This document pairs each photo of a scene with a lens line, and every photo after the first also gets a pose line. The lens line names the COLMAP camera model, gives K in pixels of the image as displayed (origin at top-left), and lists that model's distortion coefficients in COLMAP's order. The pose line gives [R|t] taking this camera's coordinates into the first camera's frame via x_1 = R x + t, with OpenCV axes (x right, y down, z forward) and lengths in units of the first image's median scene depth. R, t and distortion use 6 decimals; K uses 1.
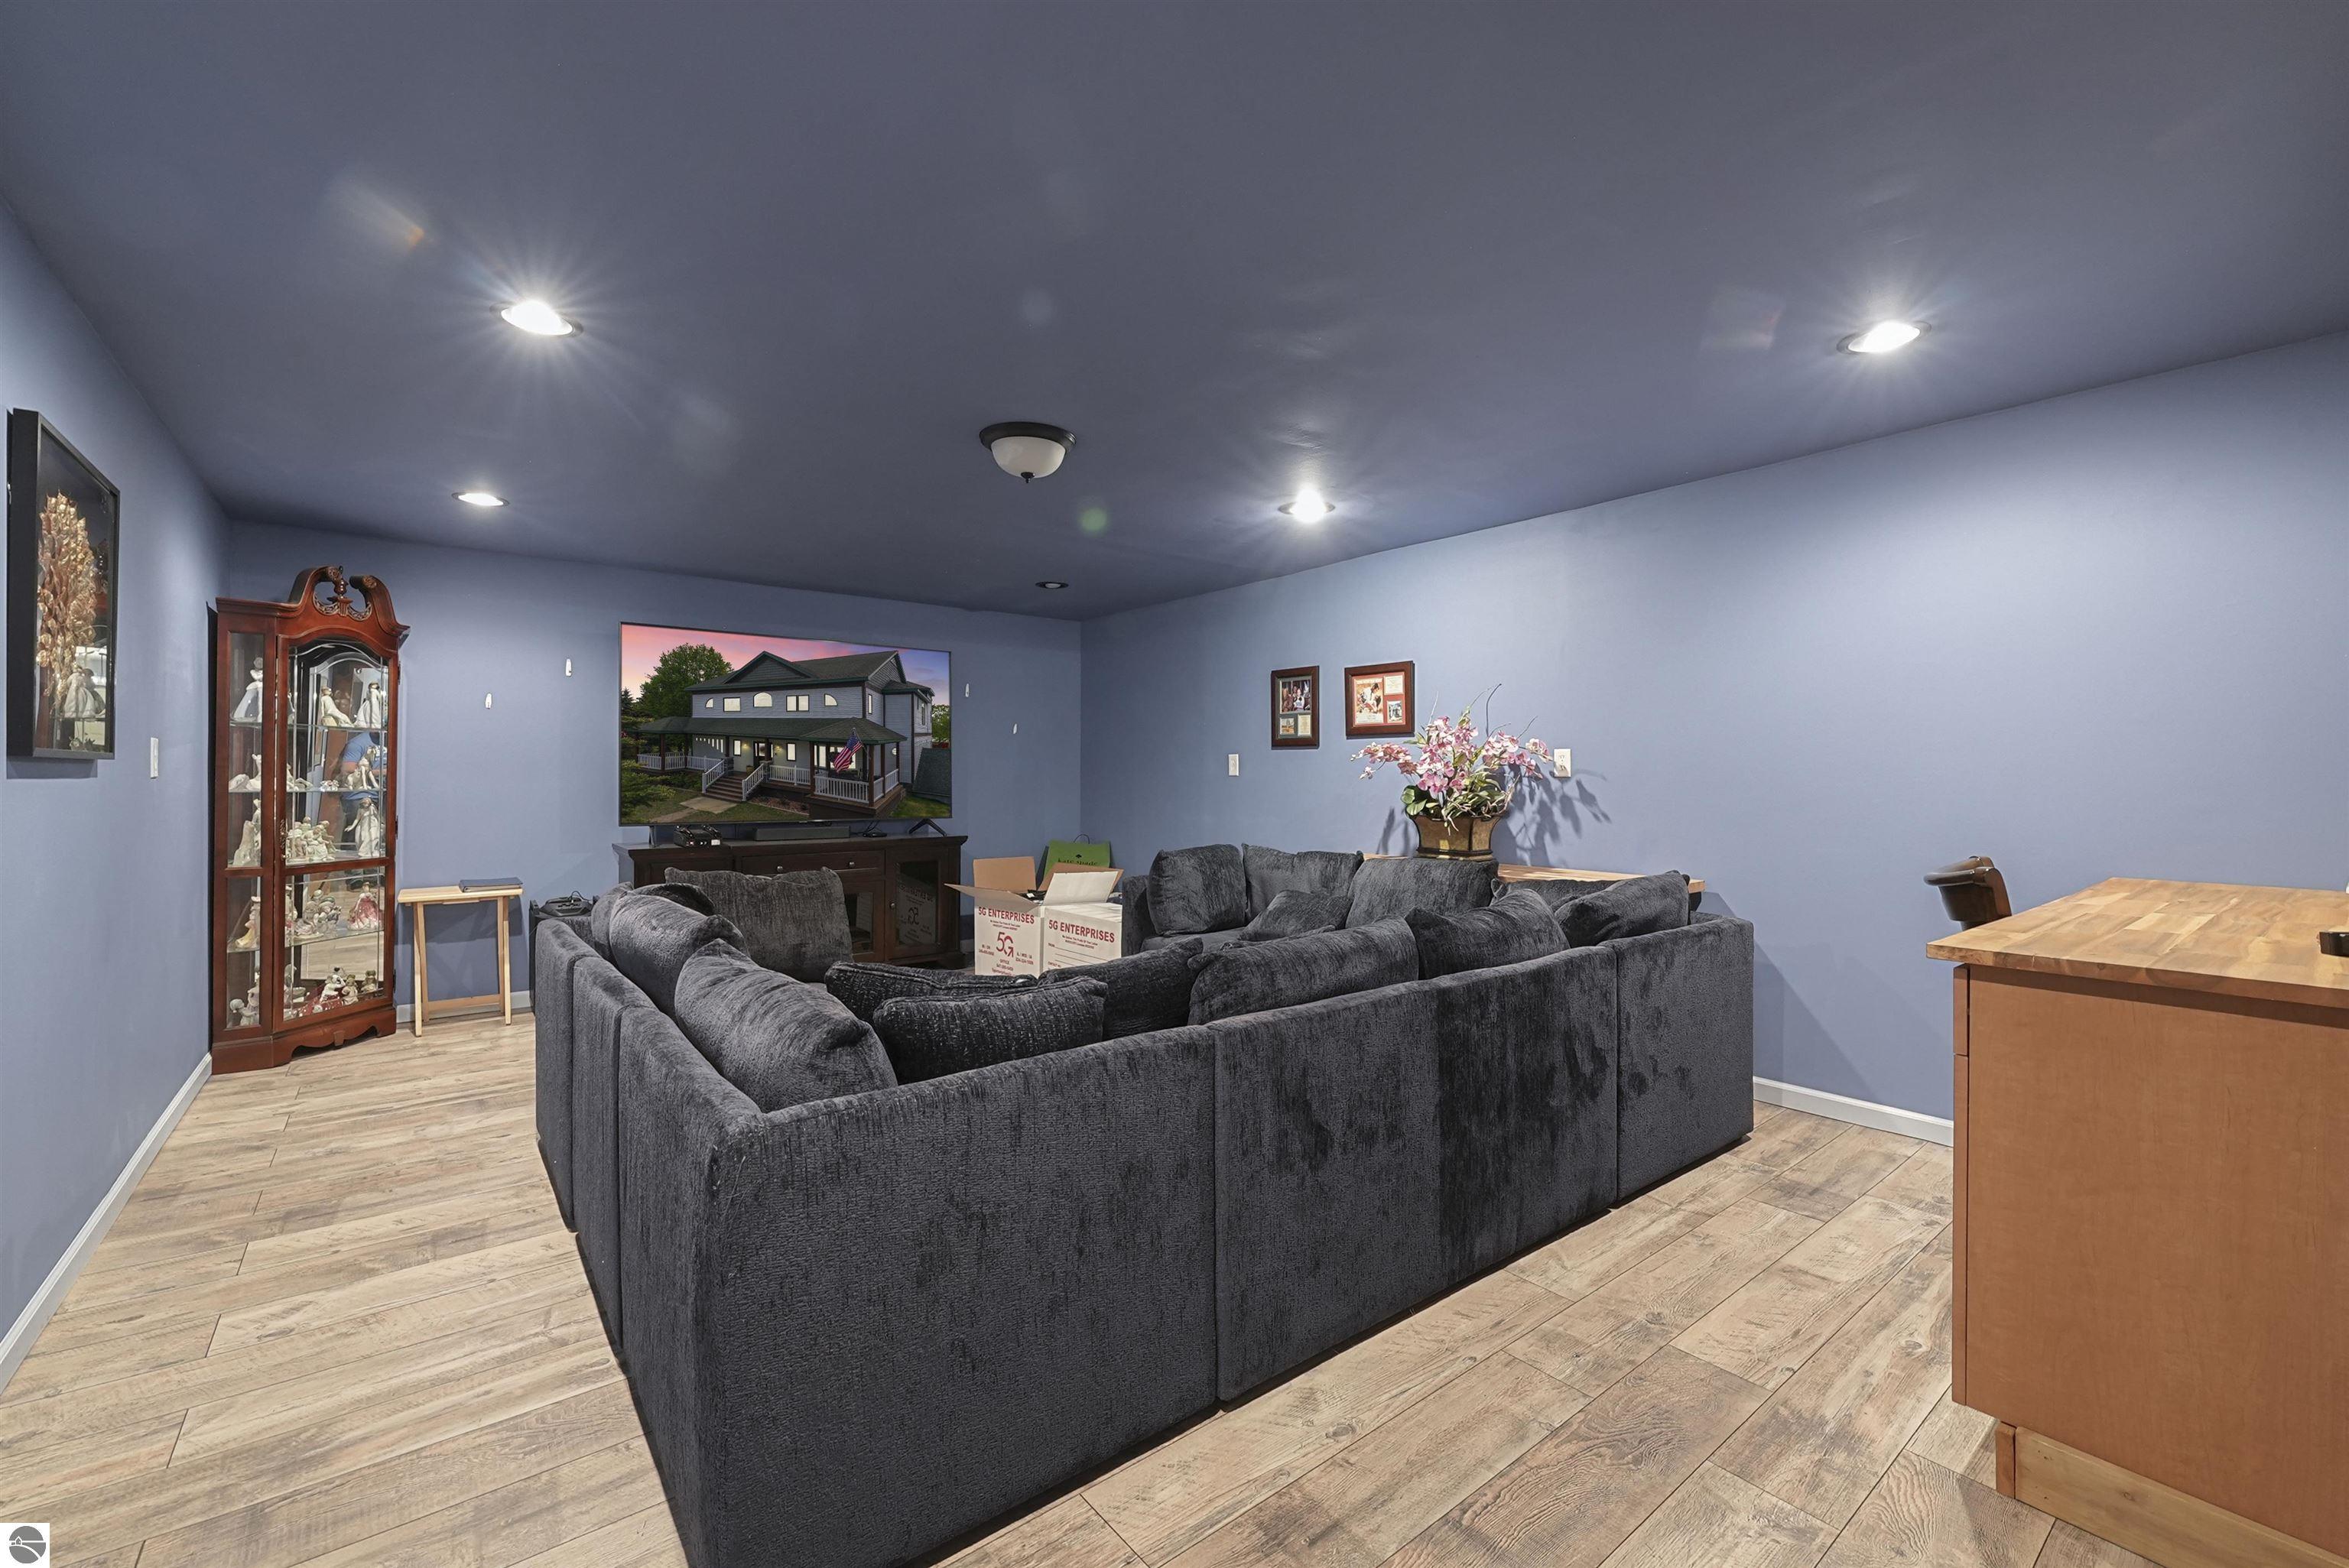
lens RADIAL K [[943.6, 0, 1149.7], [0, 943.6, 779.7], [0, 0, 1]] dist [-0.002000, -0.000107]
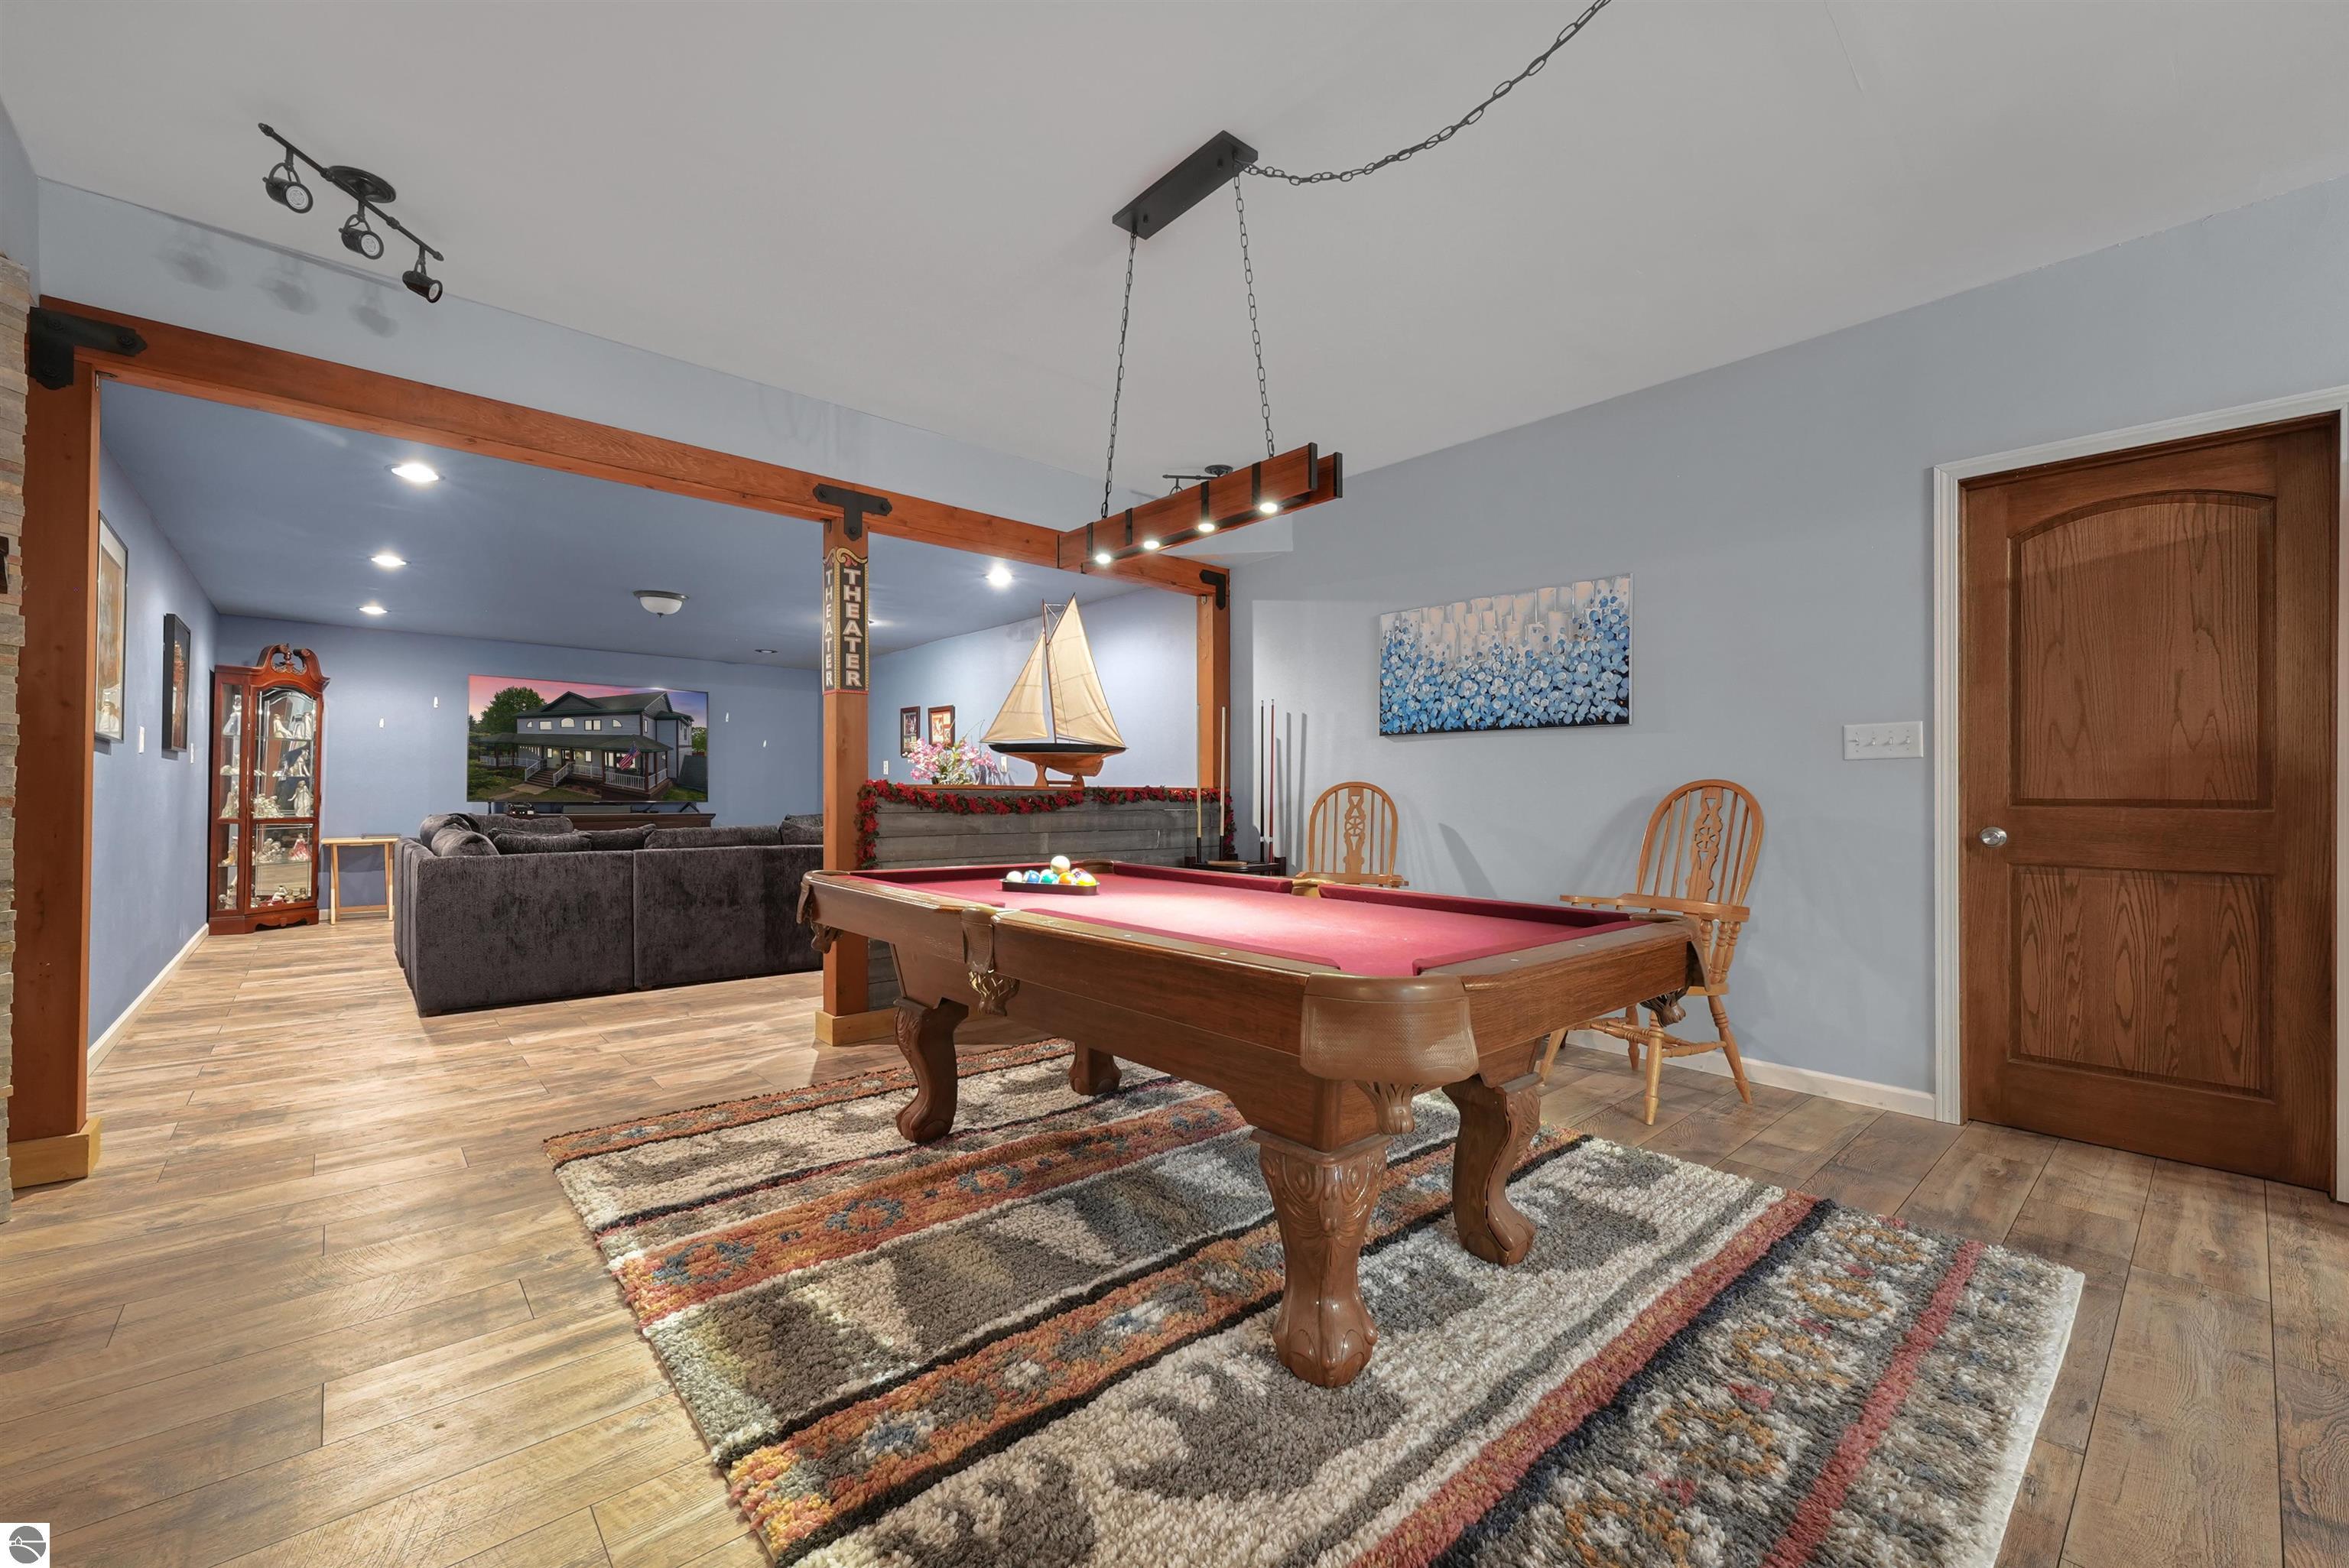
lens RADIAL K [[887.9, 0, 1120.7], [0, 887.9, 788.5], [0, 0, 1]] dist [-0.000780, -0.000273]
pose [[0.998056, 0.006738, 0.061956, 0.499300], [-0.006451, 0.999968, -0.004829, 0.030747], [-0.061987, 0.004420, 0.998067, -0.632682]]
